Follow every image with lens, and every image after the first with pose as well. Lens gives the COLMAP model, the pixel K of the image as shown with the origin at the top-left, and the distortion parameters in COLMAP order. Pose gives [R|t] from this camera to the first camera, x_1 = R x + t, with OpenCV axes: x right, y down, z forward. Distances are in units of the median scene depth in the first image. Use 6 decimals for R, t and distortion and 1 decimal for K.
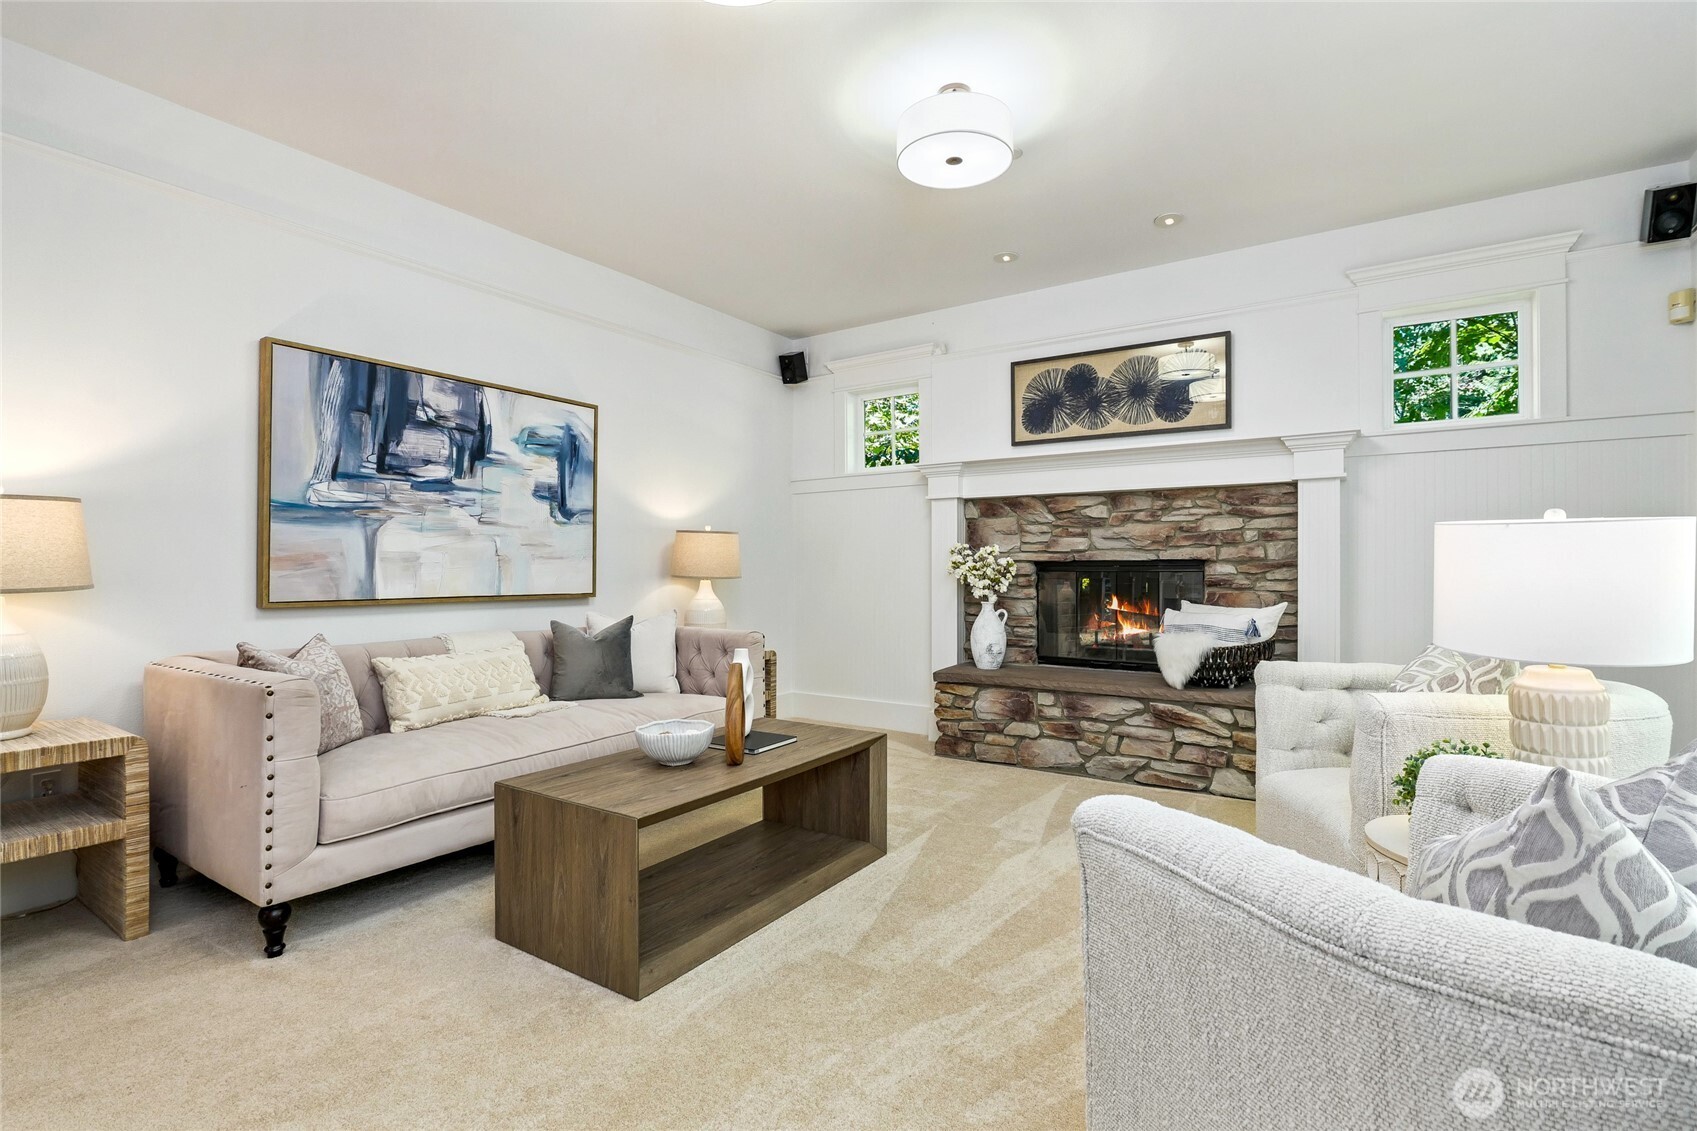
lens RADIAL K [[786.7, 0, 858.9], [0, 786.7, 568.5], [0, 0, 1]] dist [-0.021335, -0.000013]
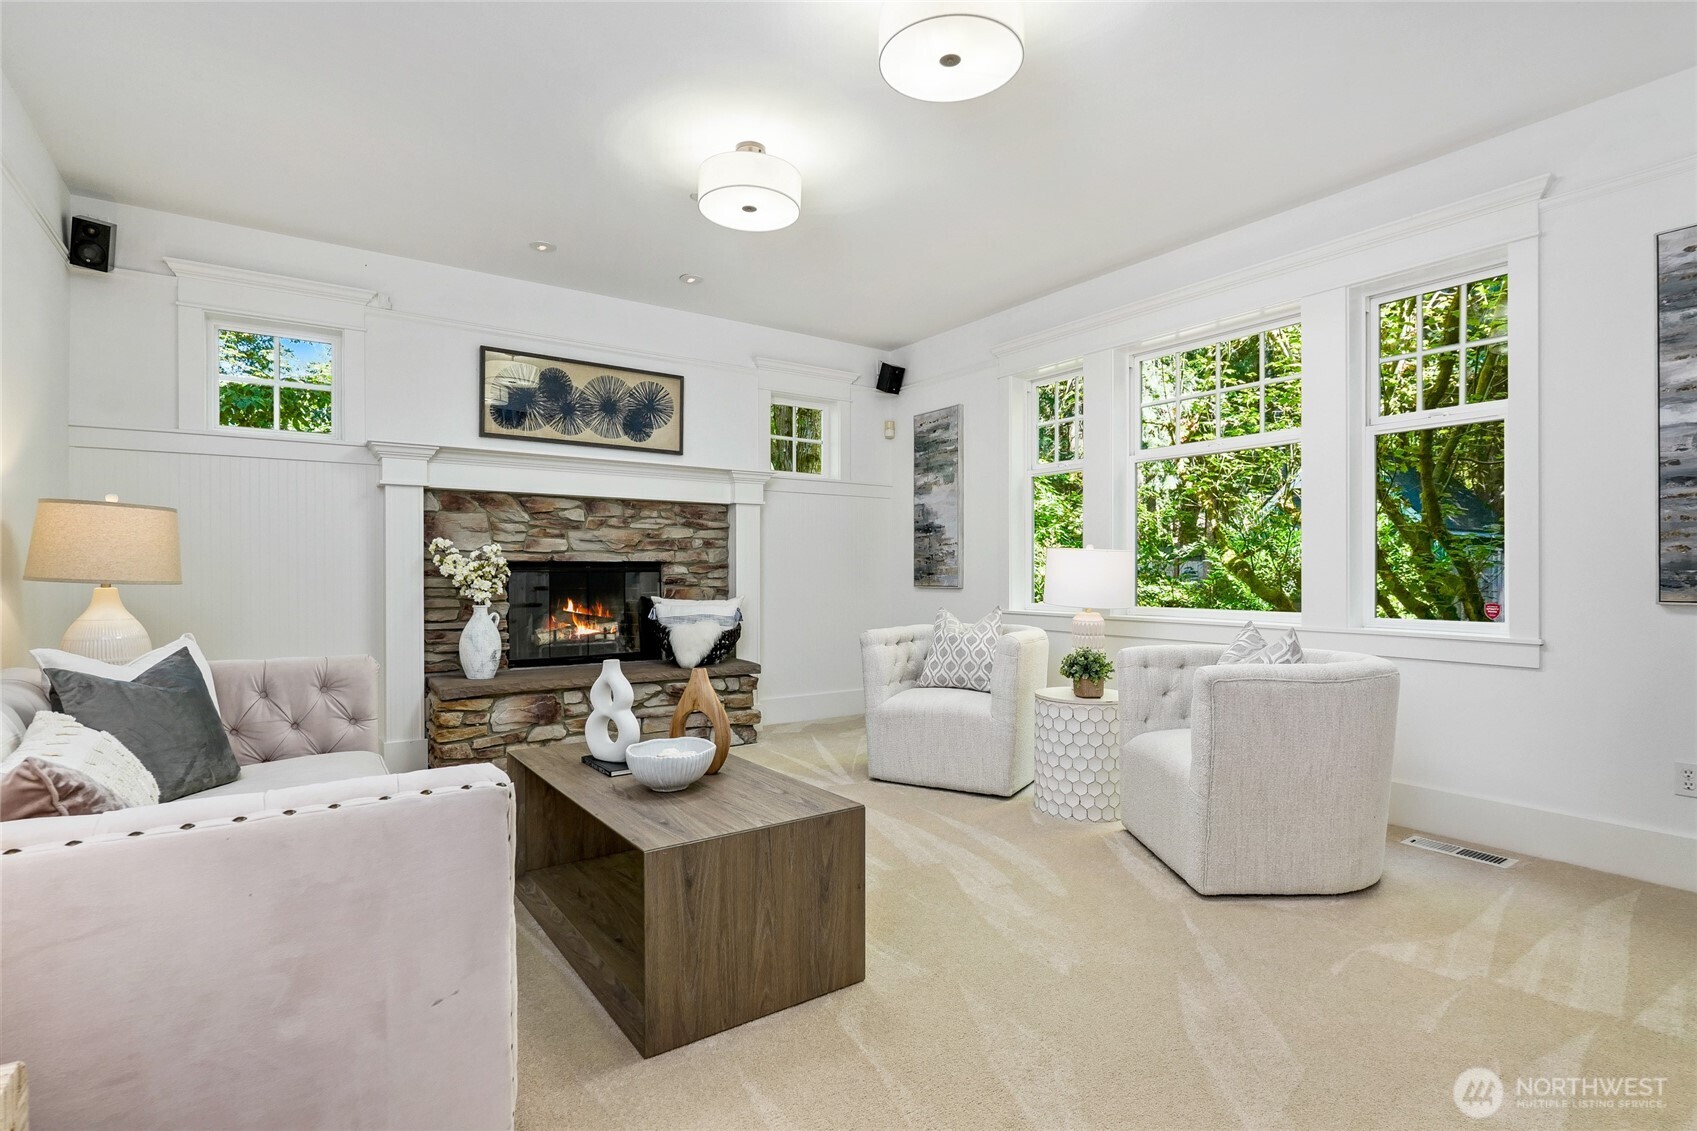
lens RADIAL K [[807.1, 0, 837.3], [0, 807.1, 575.2], [0, 0, 1]] dist [-0.010318, 0.000717]
pose [[0.377798, -0.004062, 0.925879, -0.574720], [-0.001679, 0.999986, 0.005072, 0.002278], [-0.925887, -0.003471, 0.377786, 0.278163]]
